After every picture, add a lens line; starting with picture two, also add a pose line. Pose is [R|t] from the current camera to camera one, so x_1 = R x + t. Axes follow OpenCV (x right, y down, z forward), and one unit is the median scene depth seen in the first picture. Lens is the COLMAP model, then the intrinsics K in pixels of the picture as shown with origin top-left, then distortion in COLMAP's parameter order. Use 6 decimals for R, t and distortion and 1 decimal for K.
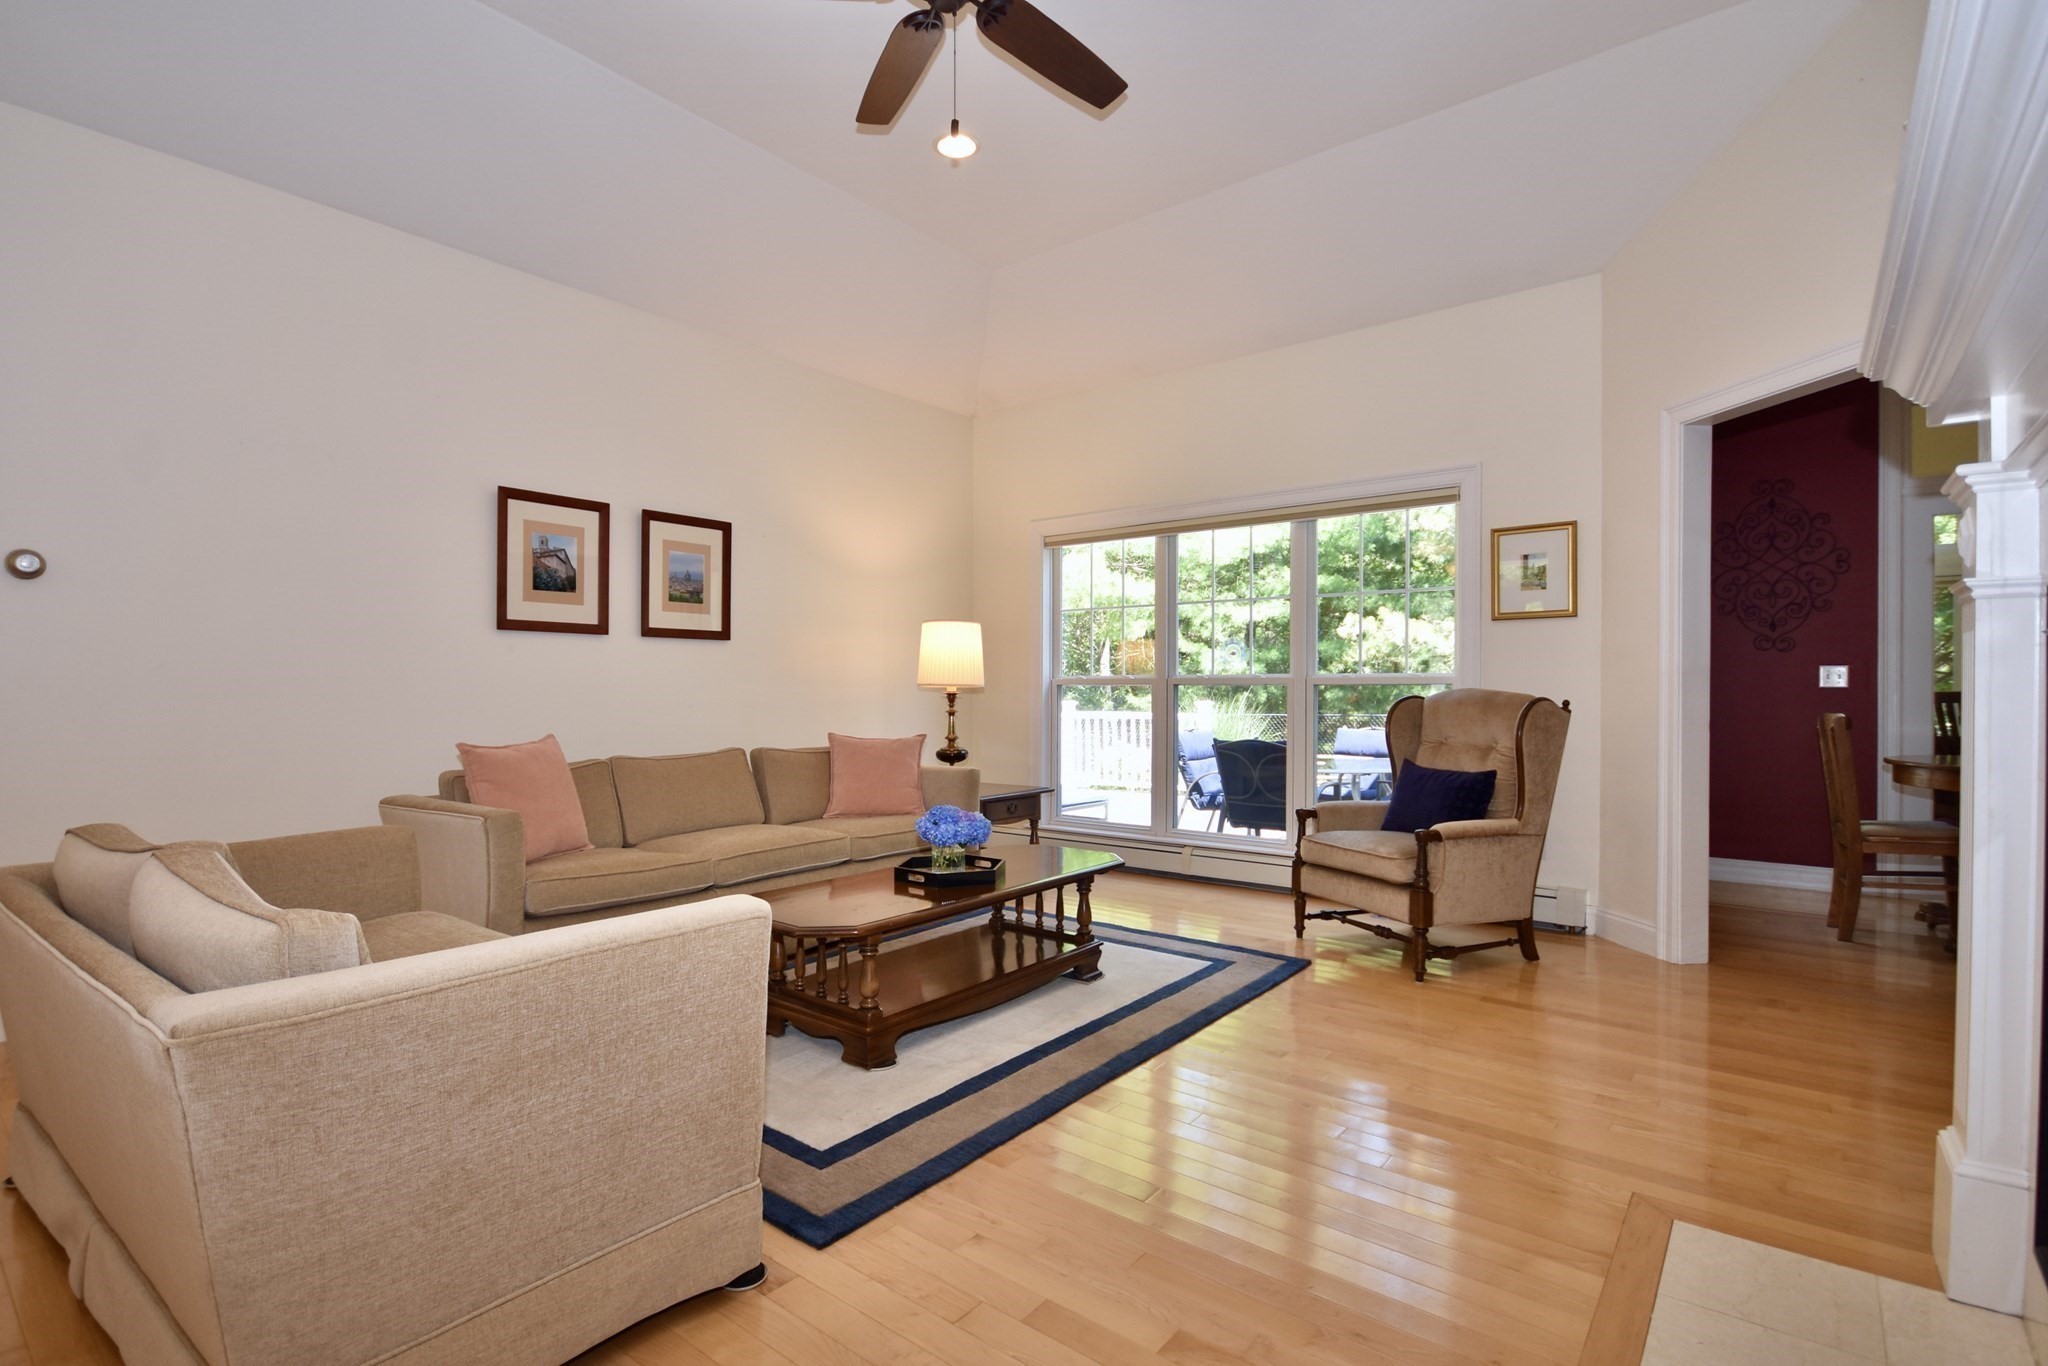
lens RADIAL K [[896.9, 0, 1058.8], [0, 896.9, 694.7], [0, 0, 1]] dist [-0.003295, -0.003767]
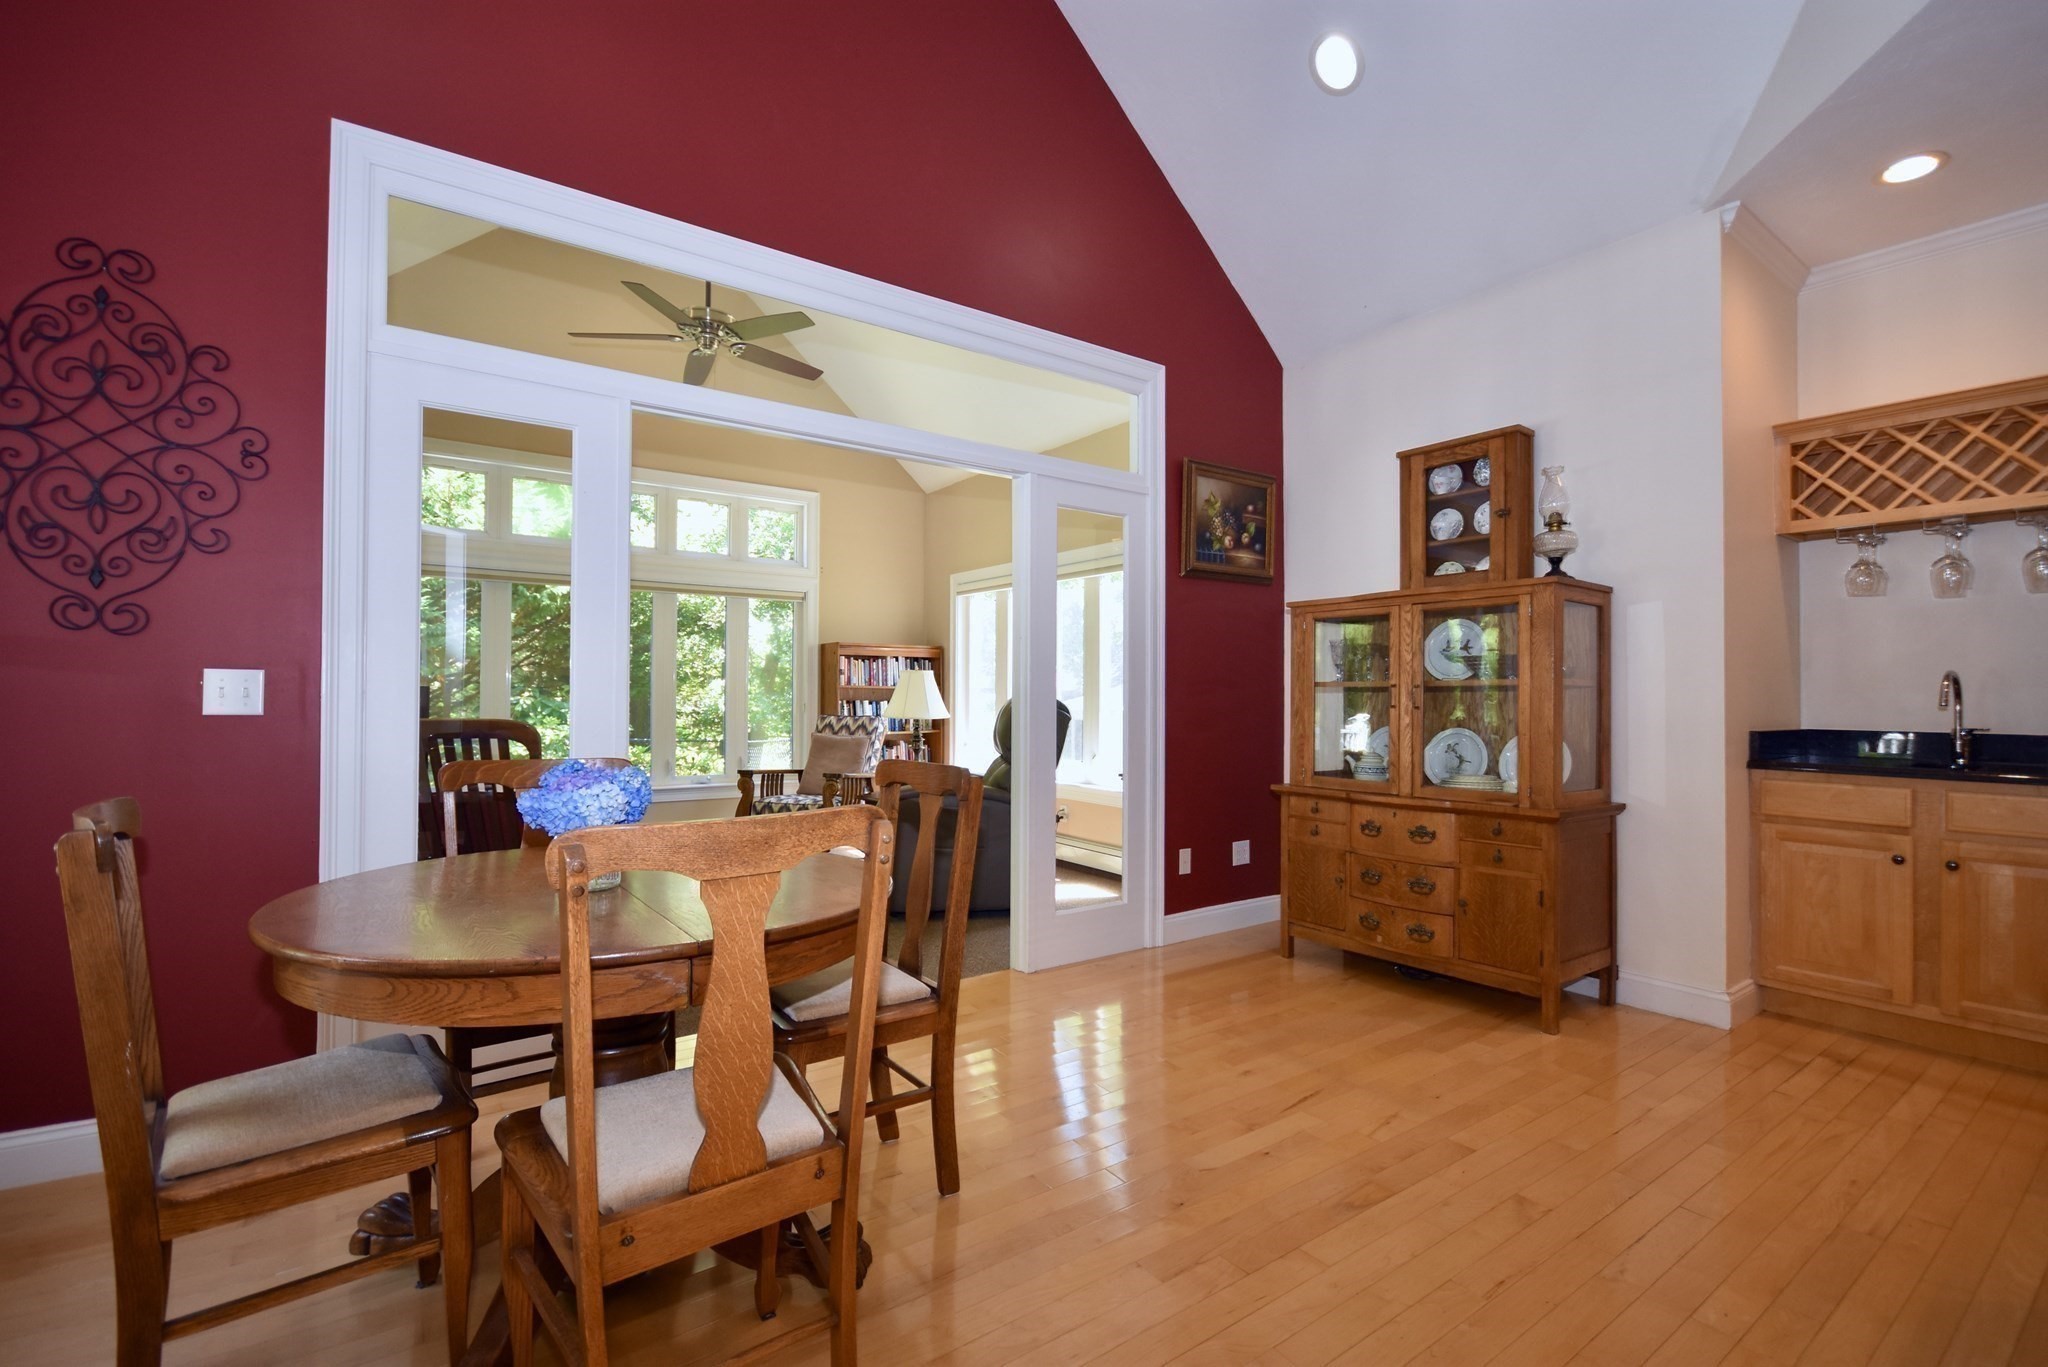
lens RADIAL K [[896.9, 0, 976.1], [0, 896.9, 682.0], [0, 0, 1]] dist [-0.003295, -0.003767]
pose [[0.304004, 0.016935, 0.952520, 0.605529], [0.004364, 0.999807, -0.019168, -0.016811], [-0.952661, 0.009984, 0.303871, 0.539227]]
